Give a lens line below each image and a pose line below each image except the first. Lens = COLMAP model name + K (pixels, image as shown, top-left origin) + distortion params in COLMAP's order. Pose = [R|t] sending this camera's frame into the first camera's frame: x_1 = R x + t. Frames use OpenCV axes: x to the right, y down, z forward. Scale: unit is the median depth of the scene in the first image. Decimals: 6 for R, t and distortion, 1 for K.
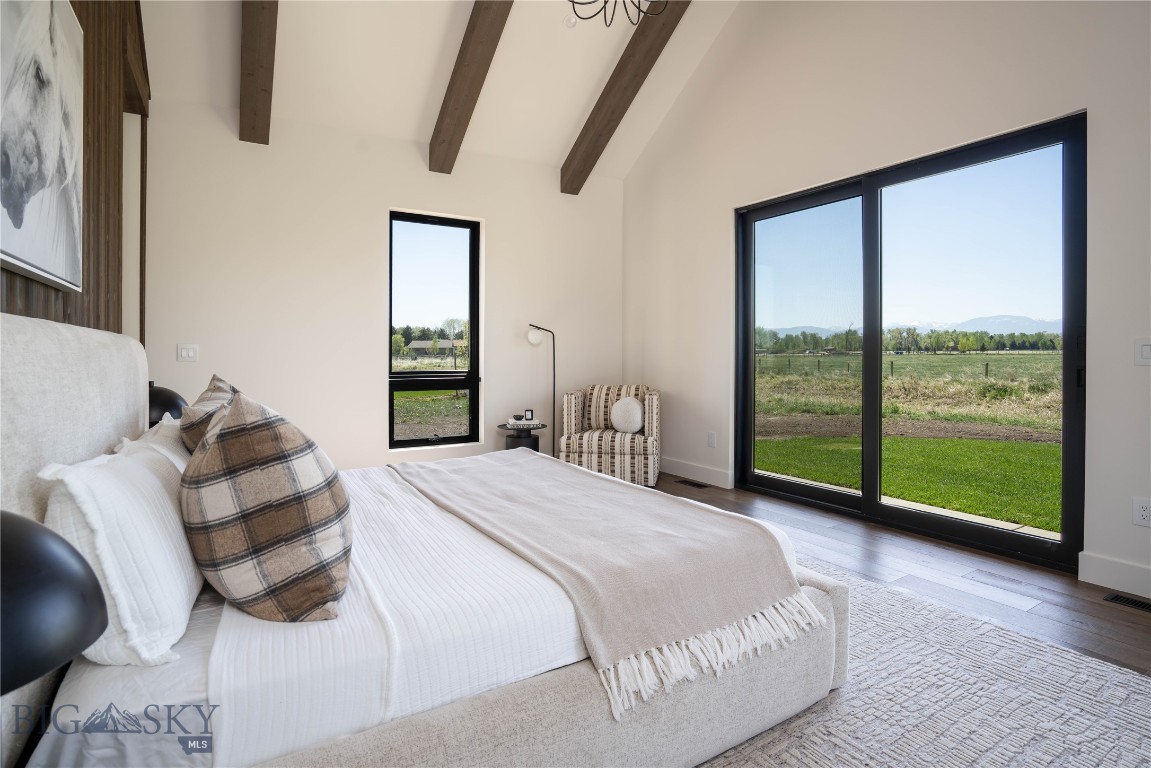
lens RADIAL K [[561.9, 0, 576.6], [0, 561.9, 369.0], [0, 0, 1]] dist [-0.038917, 0.009491]
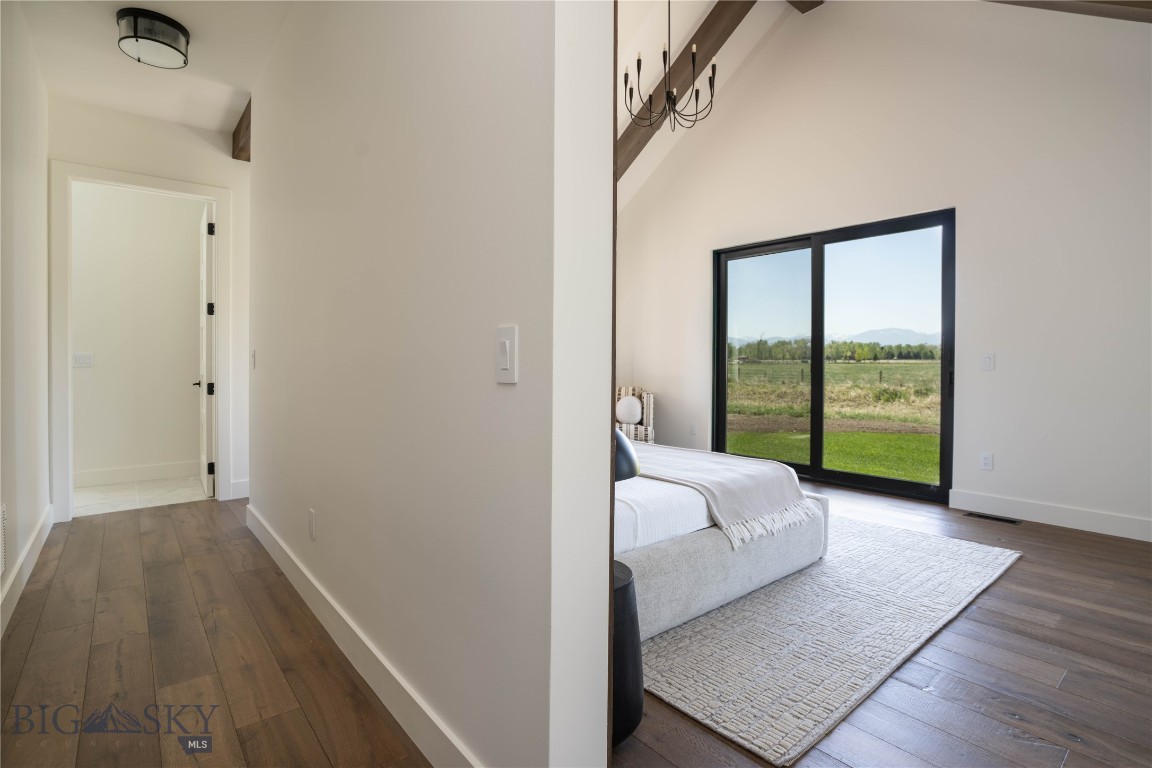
lens RADIAL K [[551.9, 0, 576.0], [0, 551.9, 384.0], [0, 0, 1]] dist [-0.048875, 0.001150]
pose [[0.991242, -0.001845, 0.132043, -0.186794], [0.000013, 0.999904, 0.013875, 0.005888], [-0.132055, -0.013752, 0.991147, -0.208078]]
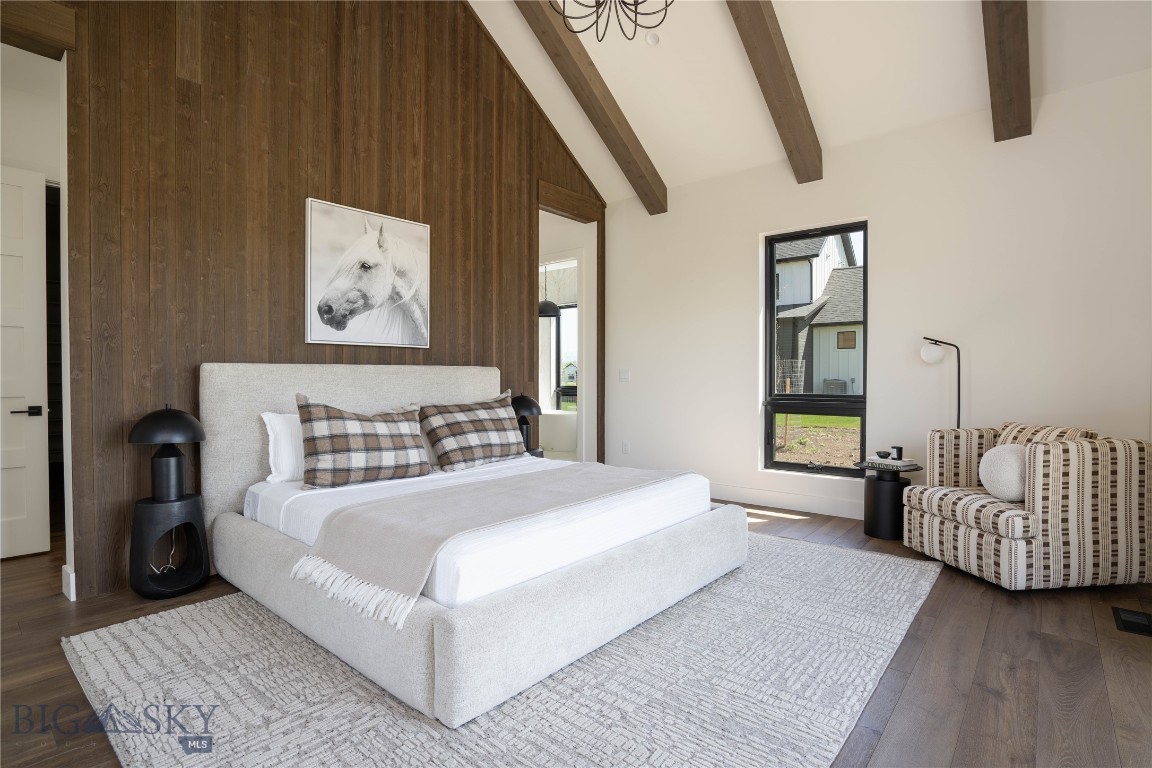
lens RADIAL K [[551.9, 0, 576.0], [0, 551.9, 384.0], [0, 0, 1]] dist [-0.048875, 0.001150]
pose [[0.295114, 0.006310, -0.955441, 0.509597], [-0.028868, 0.999581, -0.002315, -0.000892], [0.955026, 0.028264, 0.295172, 0.337592]]
